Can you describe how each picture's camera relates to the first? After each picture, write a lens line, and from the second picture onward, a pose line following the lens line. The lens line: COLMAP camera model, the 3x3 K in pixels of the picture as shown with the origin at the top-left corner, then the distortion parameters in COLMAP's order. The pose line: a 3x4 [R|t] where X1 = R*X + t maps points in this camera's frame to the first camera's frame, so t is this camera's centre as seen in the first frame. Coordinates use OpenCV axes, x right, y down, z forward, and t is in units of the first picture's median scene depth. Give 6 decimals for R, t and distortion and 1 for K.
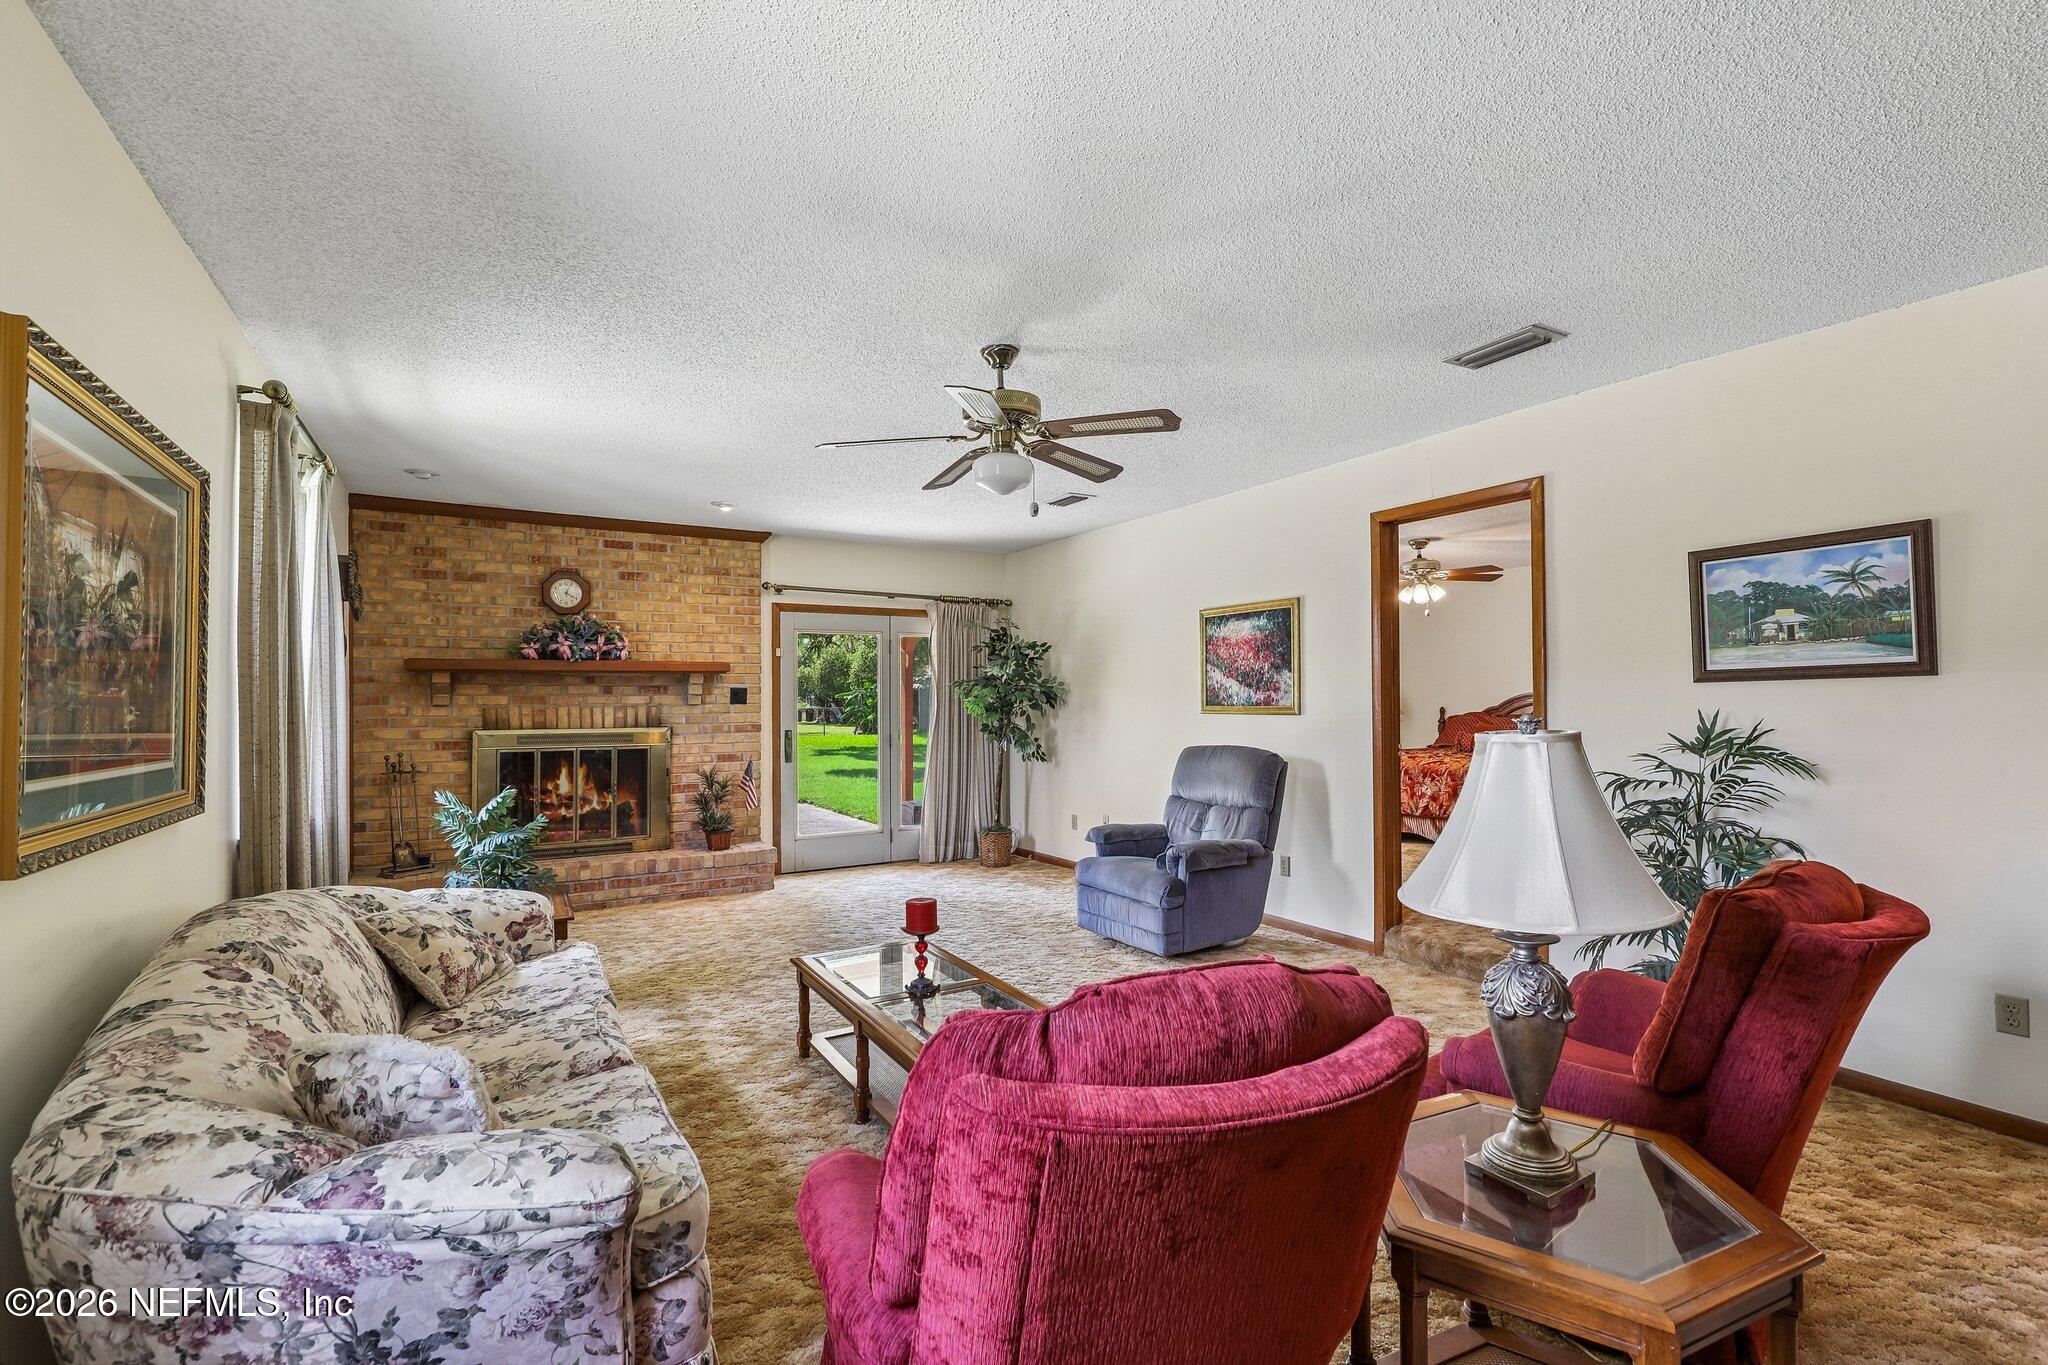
lens RADIAL K [[935.8, 0, 1035.1], [0, 935.8, 684.6], [0, 0, 1]] dist [0.001052, 0.001846]
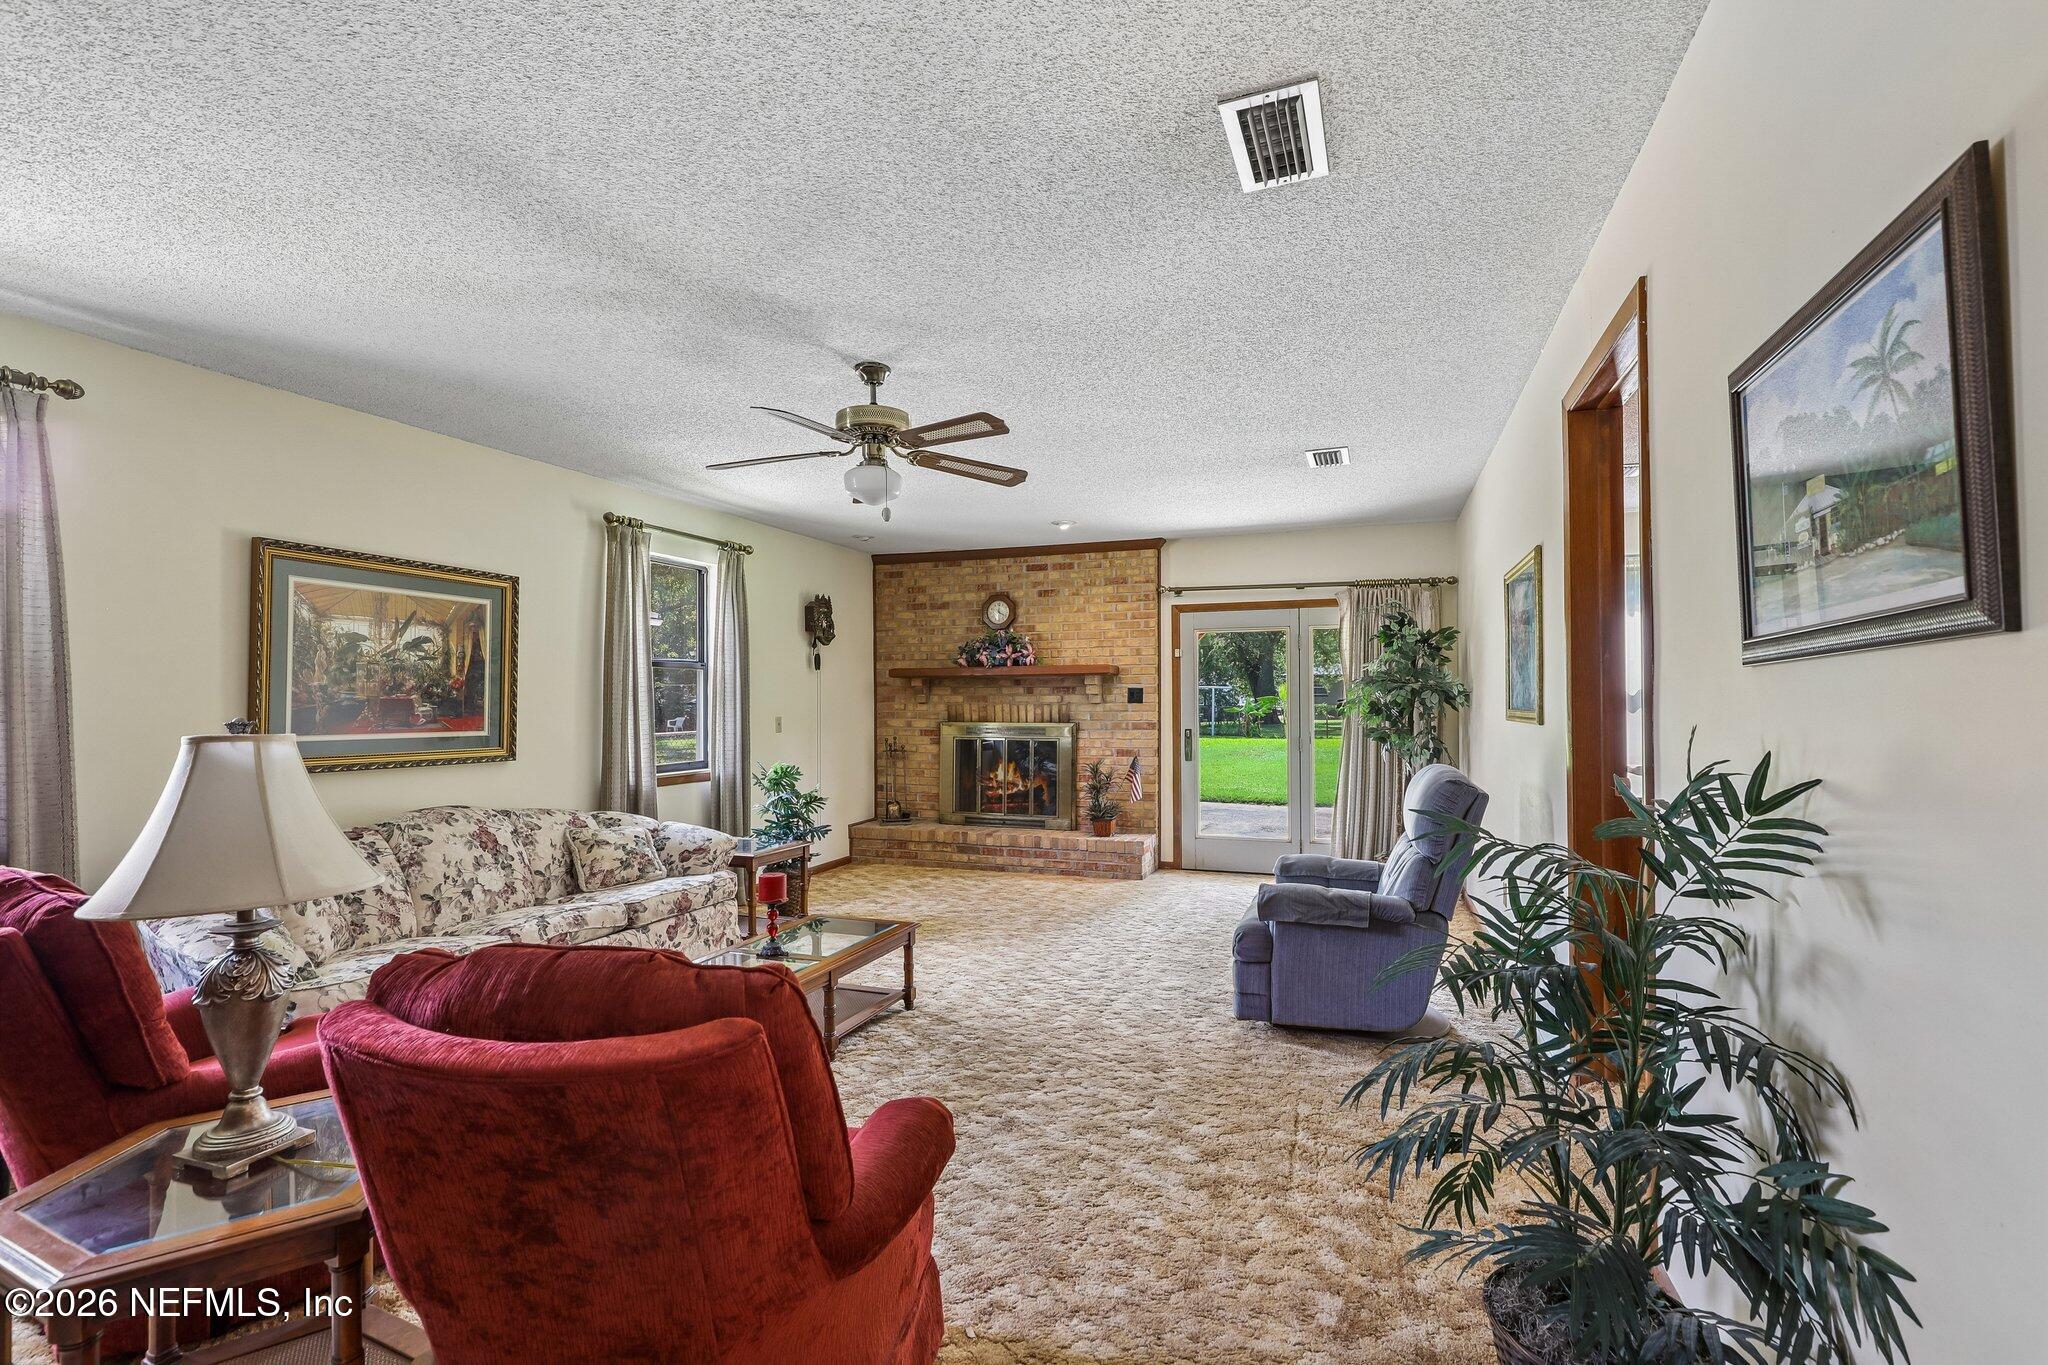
lens RADIAL K [[935.8, 0, 1025.0], [0, 935.8, 684.4], [0, 0, 1]] dist [0.001052, 0.001846]
pose [[0.615953, -0.009684, -0.787723, 0.469806], [0.011619, 0.999927, -0.003208, 0.001552], [0.787697, -0.007176, 0.616021, 0.256747]]
